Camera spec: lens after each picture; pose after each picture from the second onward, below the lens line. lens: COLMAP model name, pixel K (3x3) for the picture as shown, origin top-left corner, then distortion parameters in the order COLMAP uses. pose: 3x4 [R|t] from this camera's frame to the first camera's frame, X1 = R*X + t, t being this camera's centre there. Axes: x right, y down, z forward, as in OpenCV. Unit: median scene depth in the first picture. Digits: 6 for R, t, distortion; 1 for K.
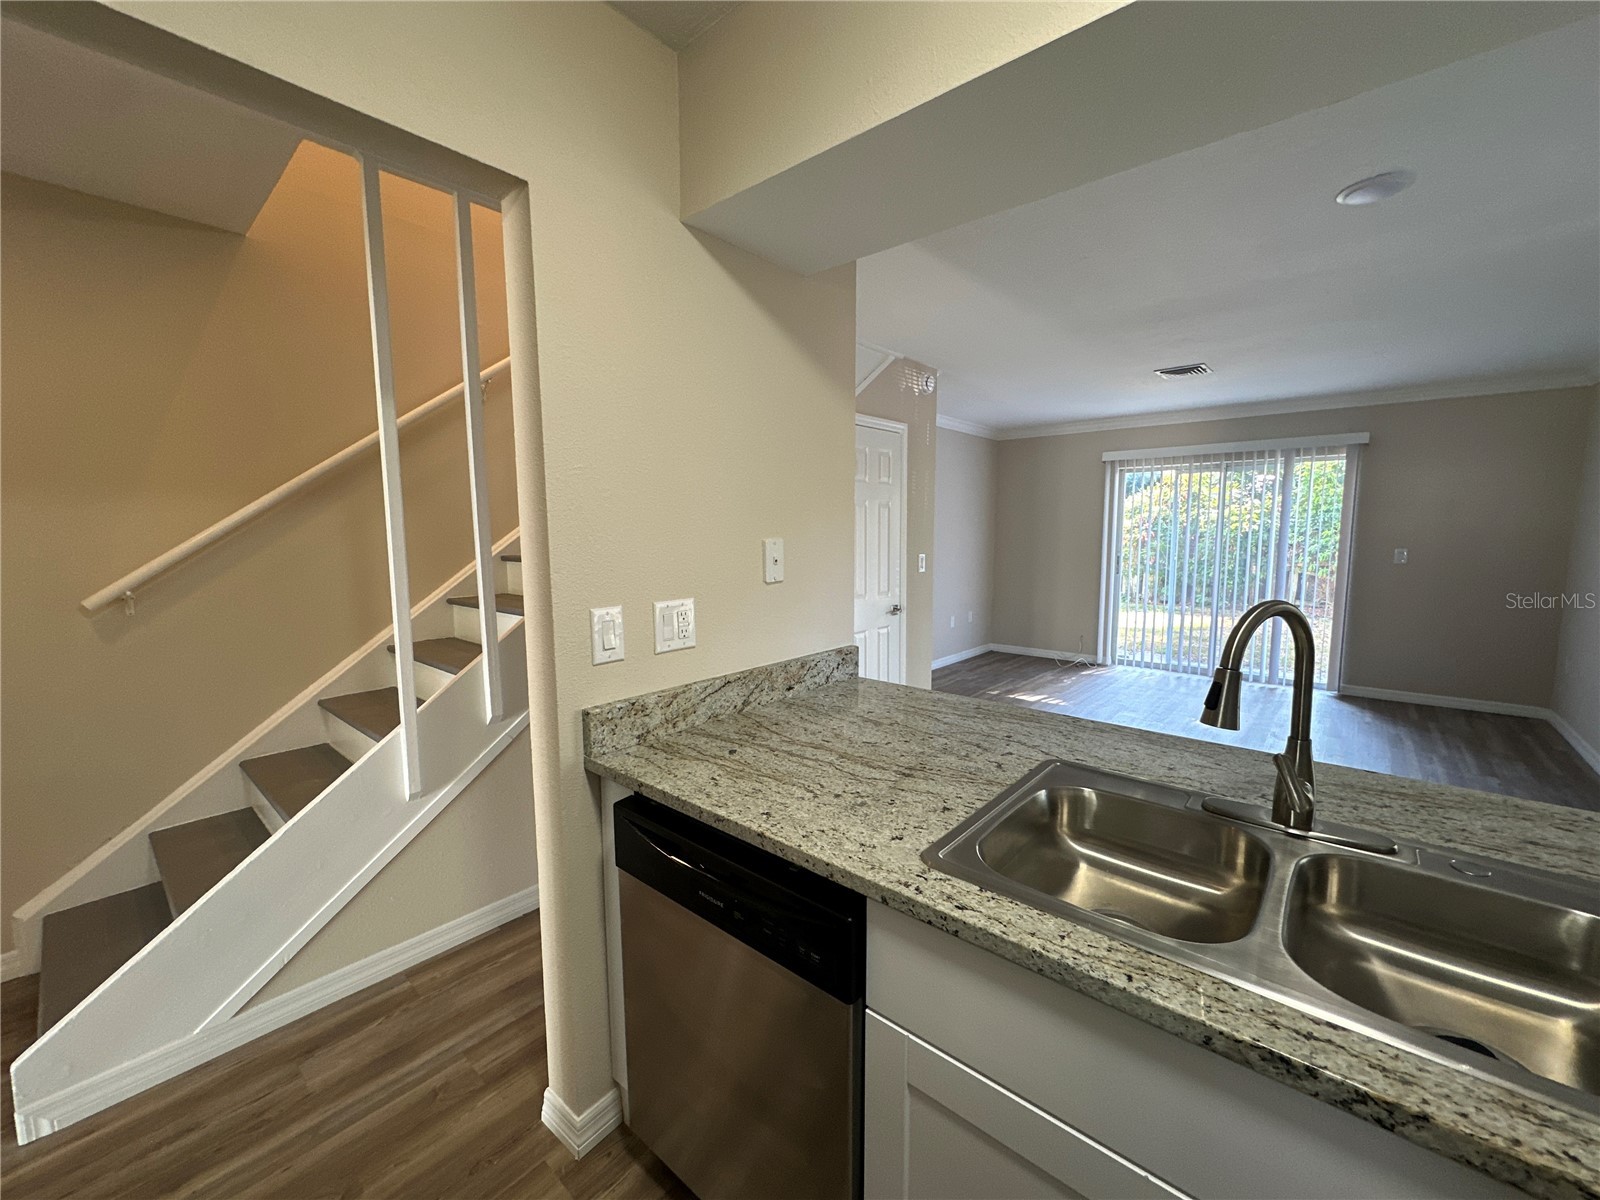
lens RADIAL K [[638.3, 0, 799.8], [0, 638.3, 600.0], [0, 0, 1]] dist [-0.002025, 0.000224]
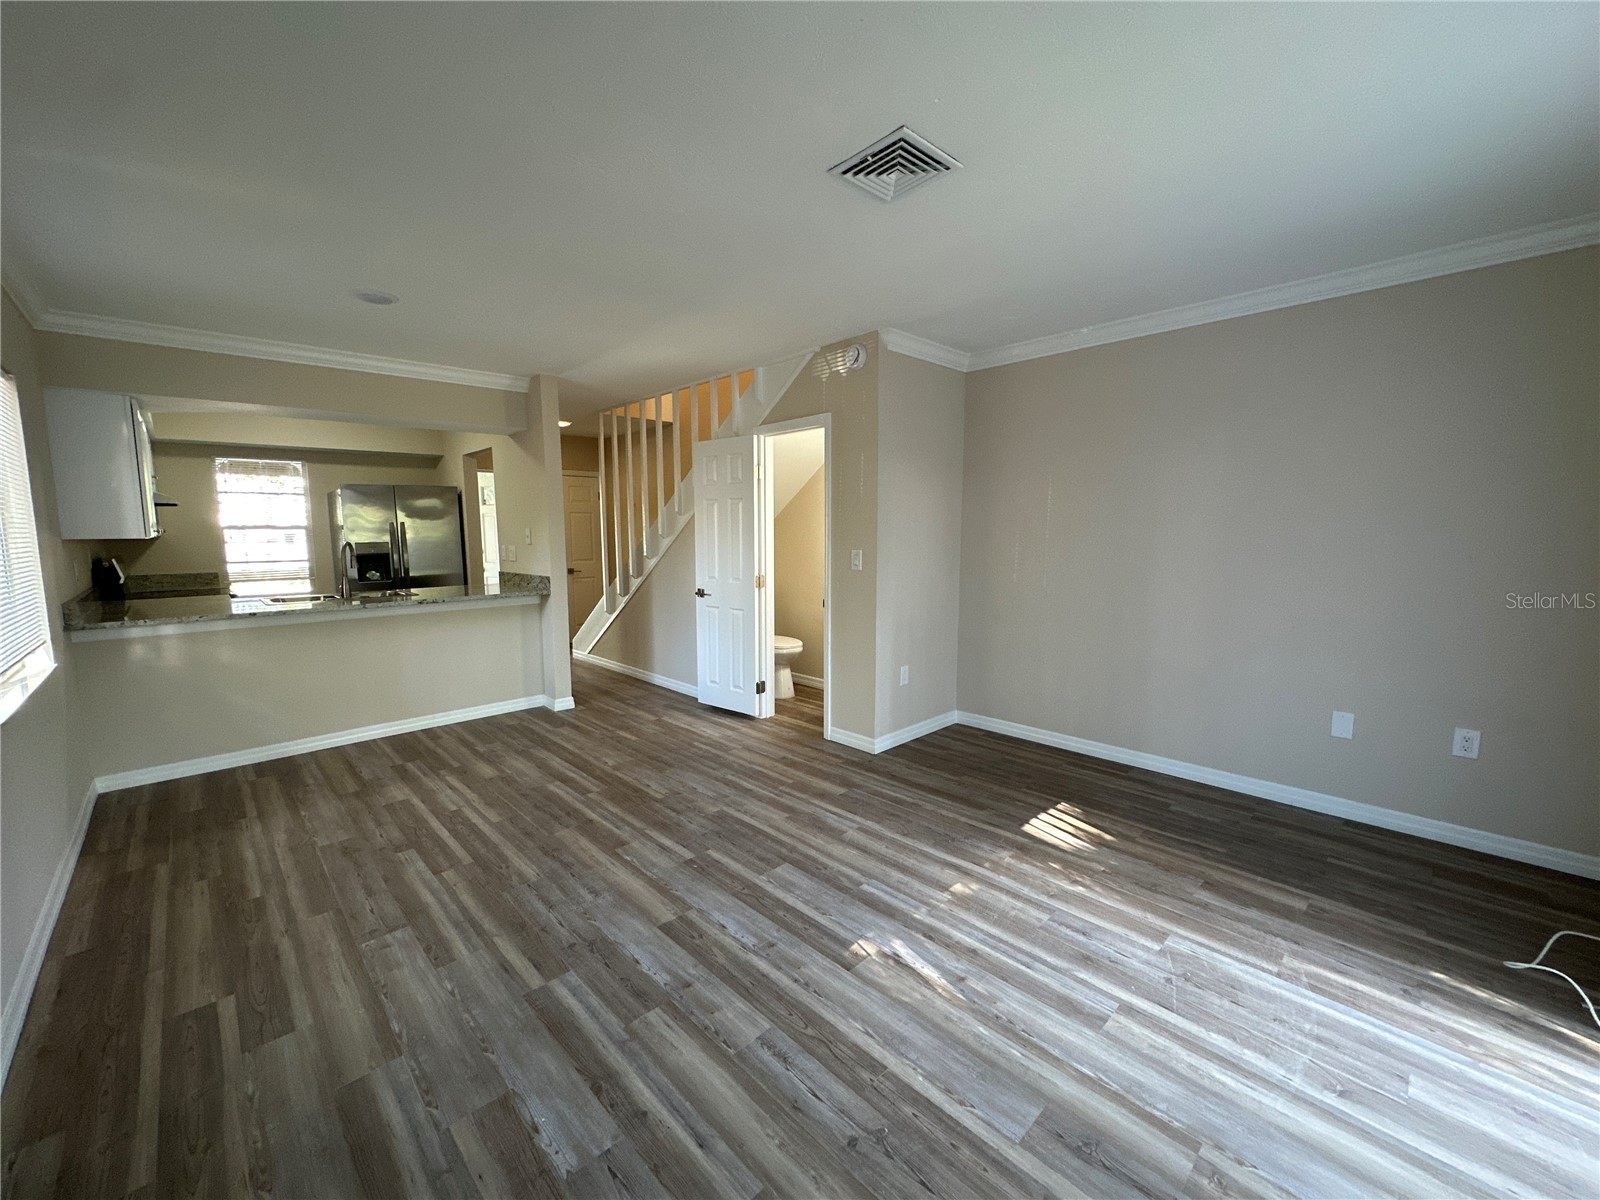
lens RADIAL K [[638.3, 0, 799.0], [0, 638.3, 599.0], [0, 0, 1]] dist [-0.002025, 0.000224]
pose [[-0.087913, 0.113483, -0.989643, 2.947003], [-0.102884, 0.987142, 0.122336, -0.284526], [0.990801, 0.112573, -0.075107, 2.702776]]
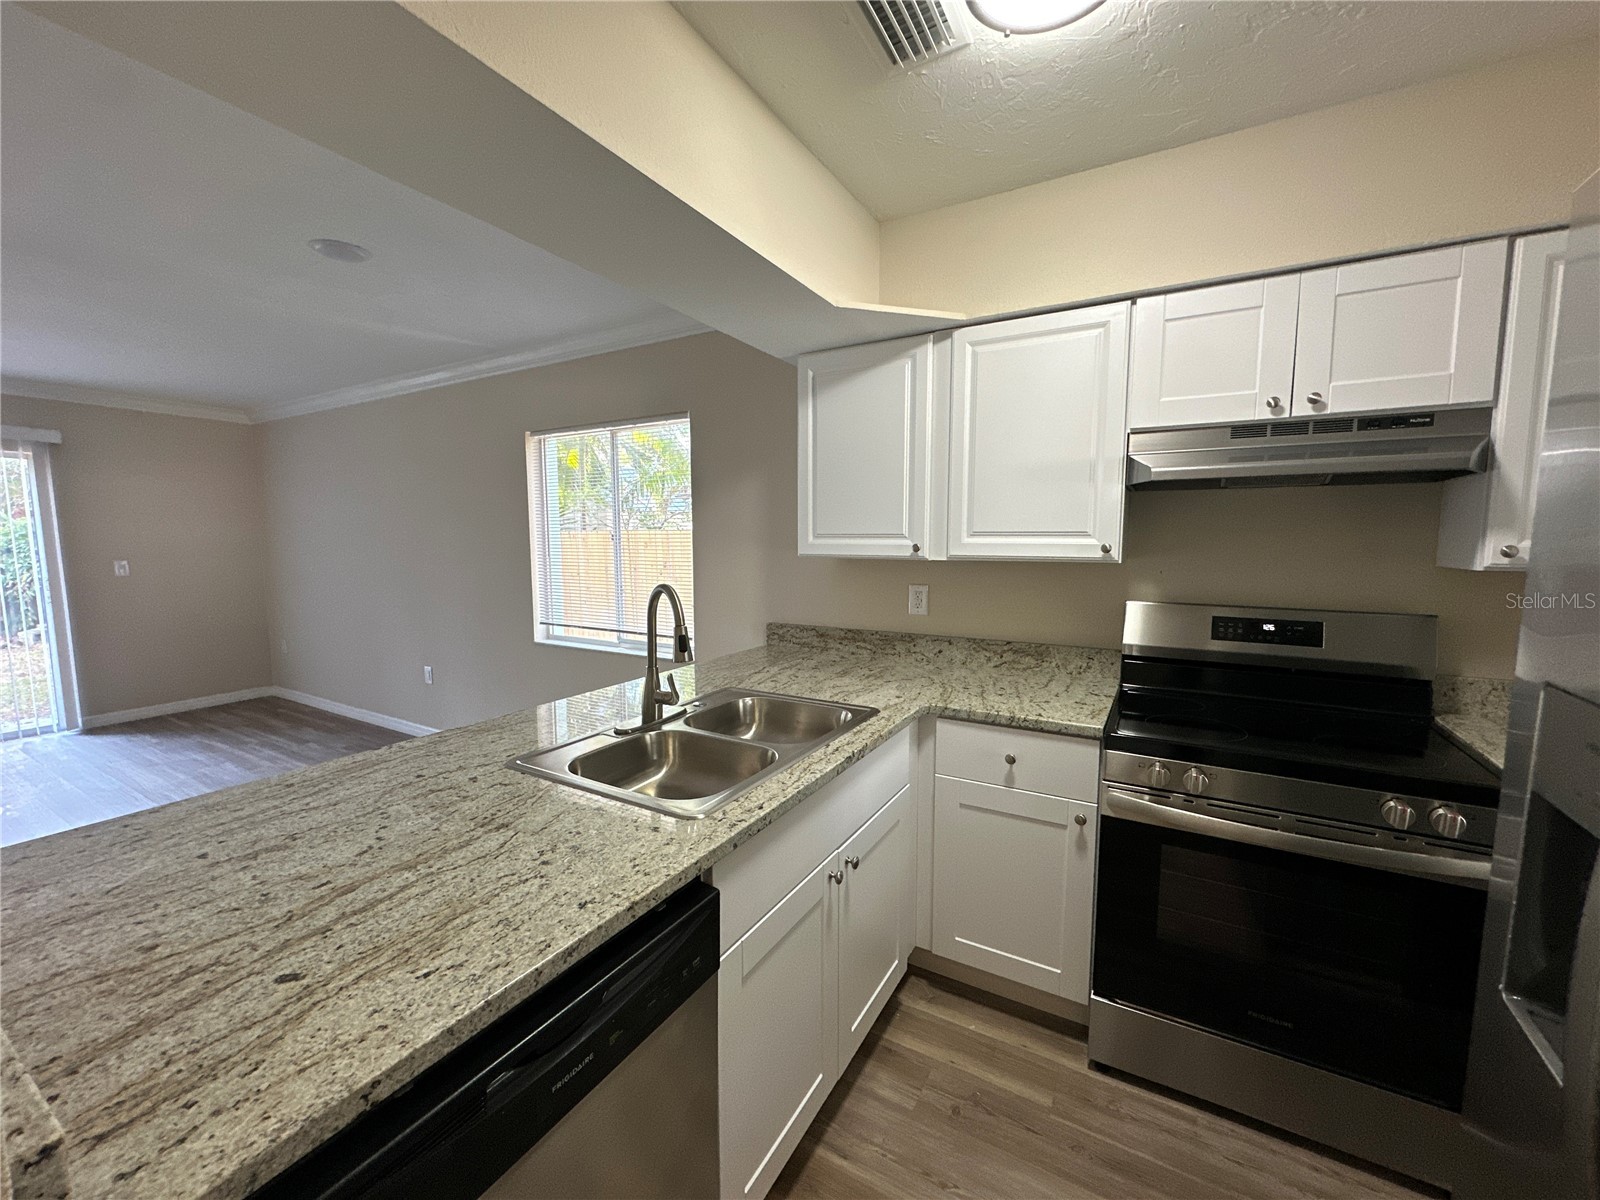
lens RADIAL K [[638.3, 0, 799.8], [0, 638.3, 597.2], [0, 0, 1]] dist [-0.002025, 0.000224]
pose [[-0.184469, -0.089957, 0.978713, -0.574811], [0.110506, 0.987590, 0.111601, -0.067043], [-0.976606, 0.128741, -0.172239, 0.567417]]
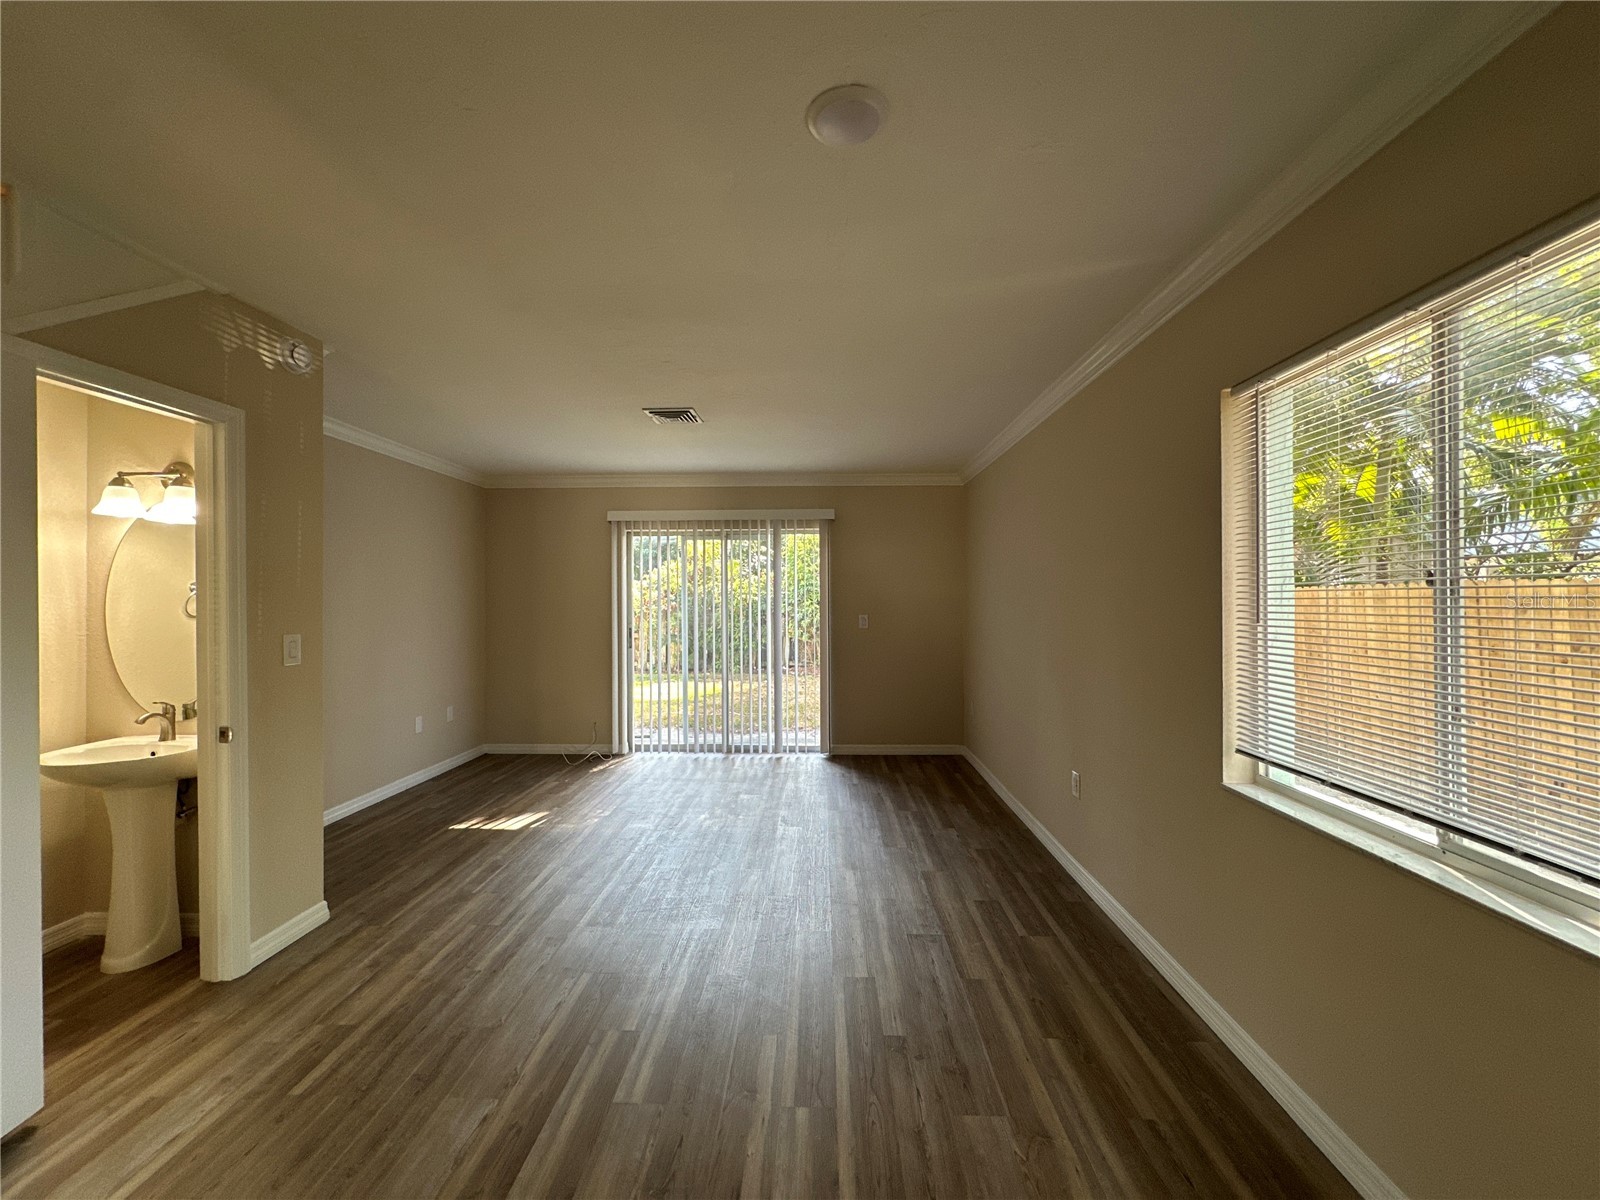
lens RADIAL K [[638.3, 0, 800.0], [0, 638.3, 599.0], [0, 0, 1]] dist [-0.002025, 0.000224]
pose [[0.775964, 0.002964, 0.630771, 0.500155], [0.069075, 0.993576, -0.089644, -0.051944], [-0.626984, 0.113131, 0.770774, 0.665768]]
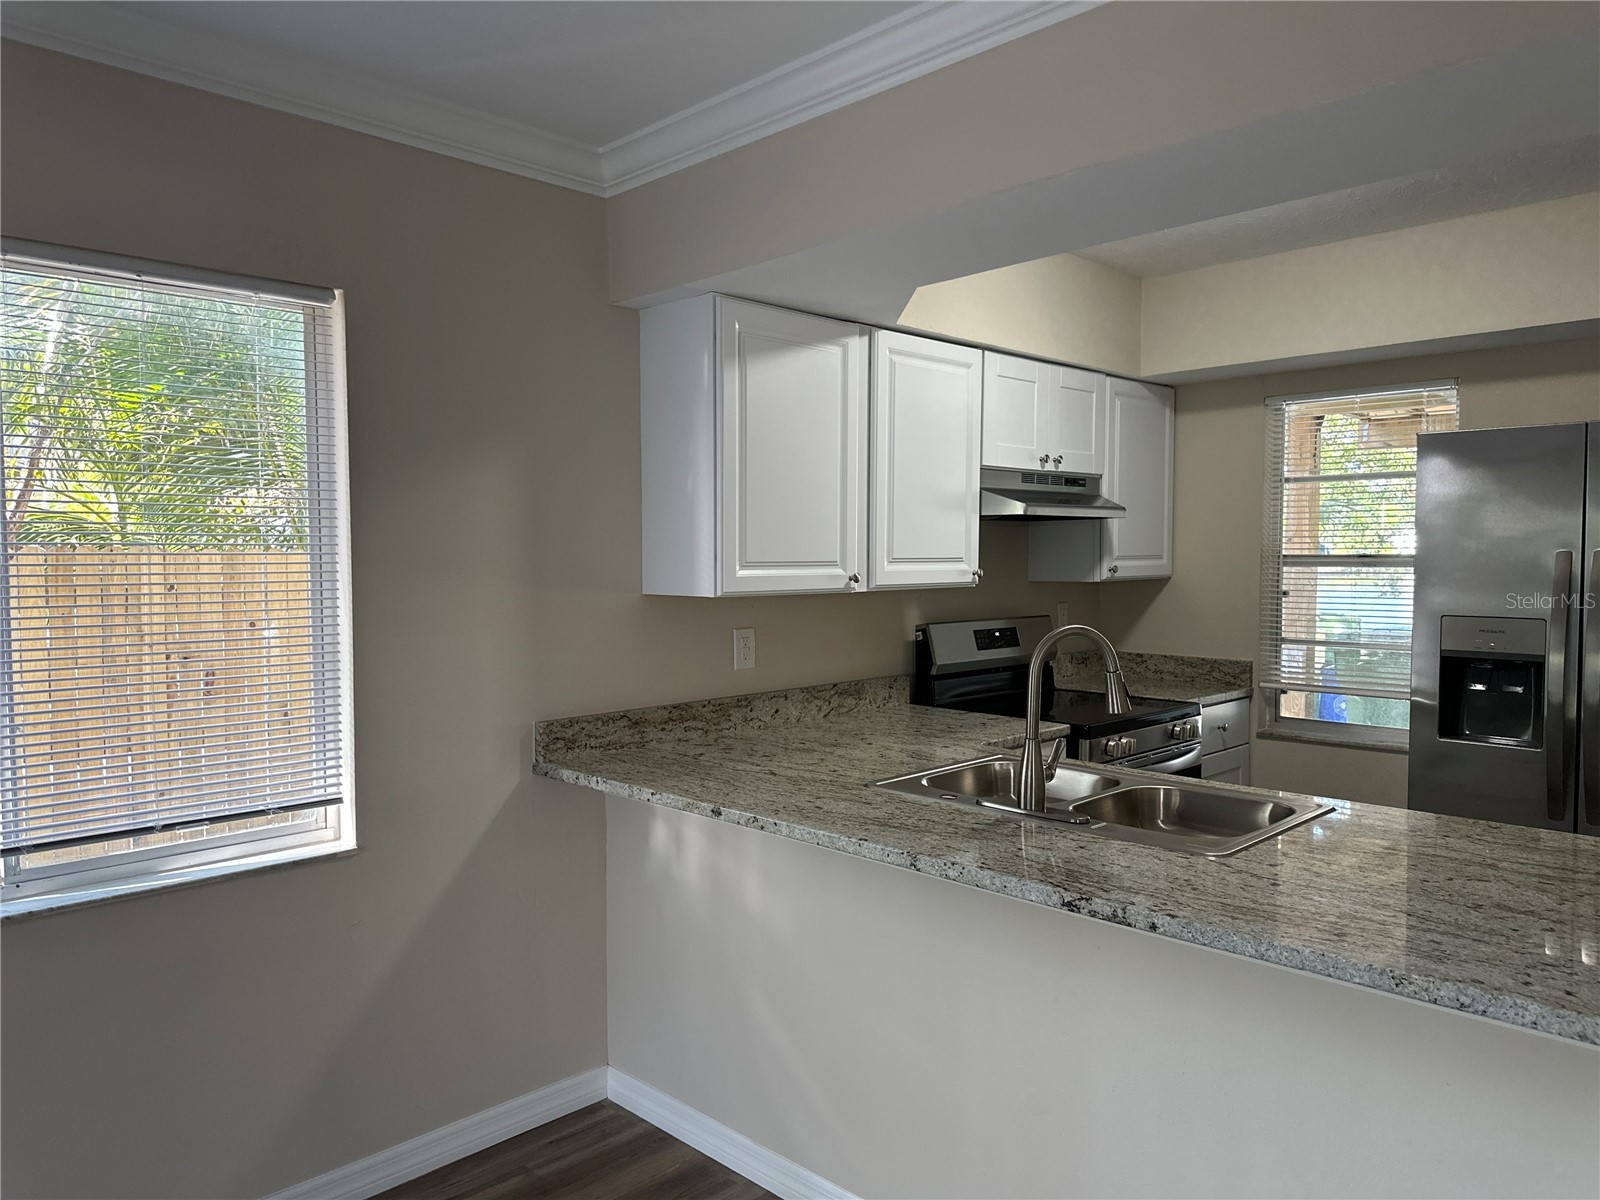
lens RADIAL K [[1123.1, 0, 798.0], [0, 1123.1, 595.3], [0, 0, 1]] dist [0.071627, -0.086861]
pose [[-0.998010, 0.002849, 0.062993, 0.708980], [0.012350, 0.988462, 0.150963, -0.260487], [-0.061836, 0.151441, -0.986530, 2.039870]]
